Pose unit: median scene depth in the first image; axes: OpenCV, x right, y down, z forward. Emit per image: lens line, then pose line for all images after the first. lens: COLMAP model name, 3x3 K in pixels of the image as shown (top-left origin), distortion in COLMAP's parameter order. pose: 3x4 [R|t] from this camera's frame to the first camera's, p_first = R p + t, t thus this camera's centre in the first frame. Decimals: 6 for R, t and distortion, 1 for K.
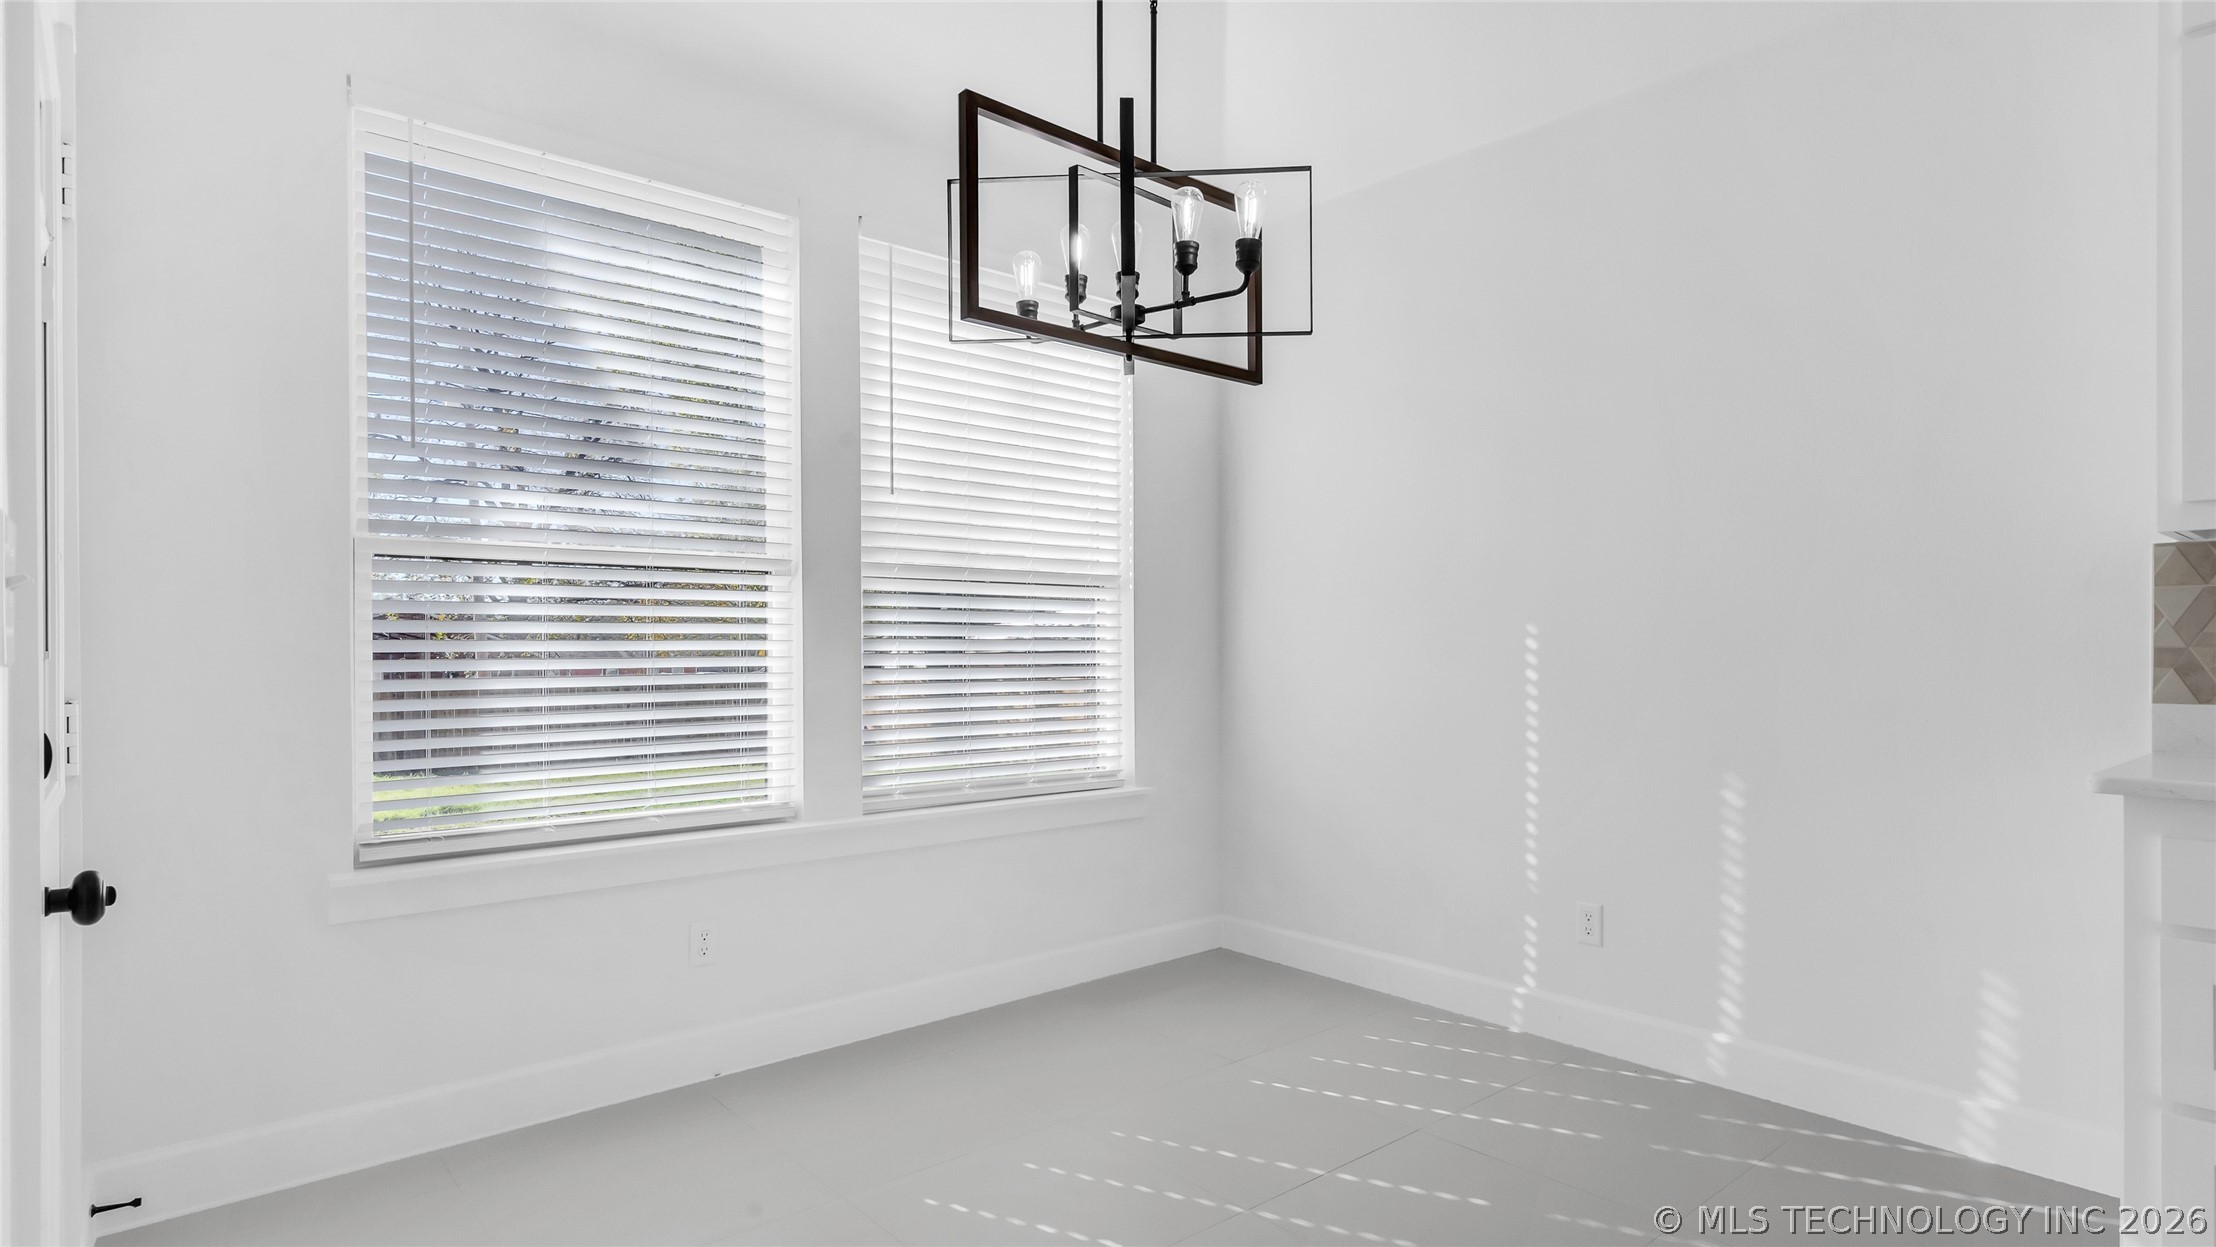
lens RADIAL K [[1146.8, 0, 1127.0], [0, 1146.8, 639.6], [0, 0, 1]] dist [0.015454, 0.000521]
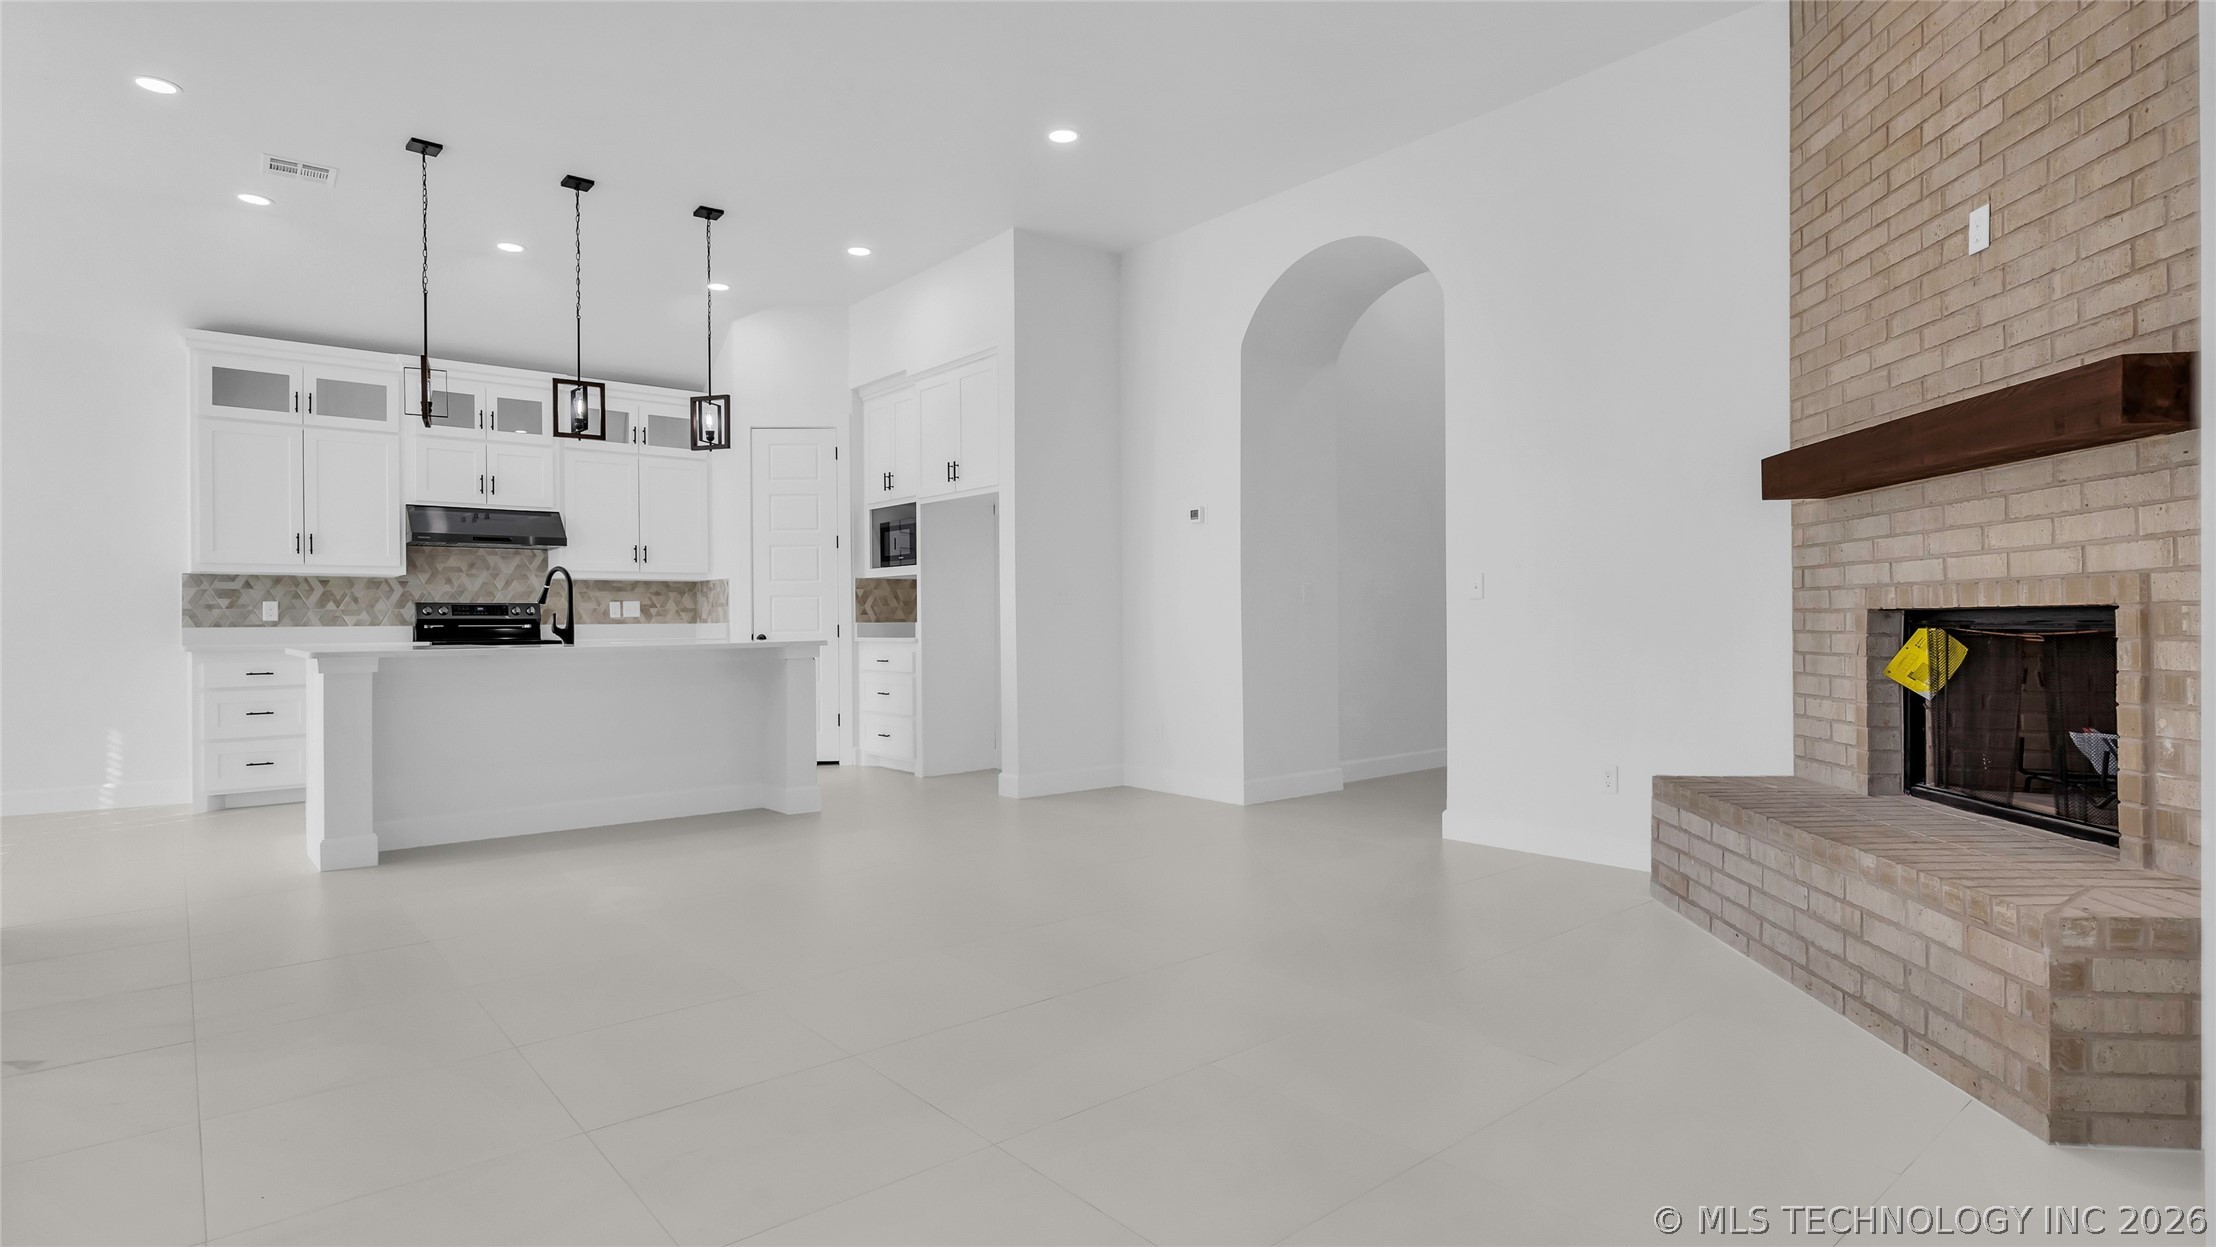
lens RADIAL K [[1109.4, 0, 1107.2], [0, 1109.4, 611.2], [0, 0, 1]] dist [0.002731, 0.000209]
pose [[0.019675, 0.009934, 0.999757, -1.460868], [0.000667, 0.999950, -0.009949, 0.032986], [-0.999806, 0.000862, 0.019667, -1.082205]]
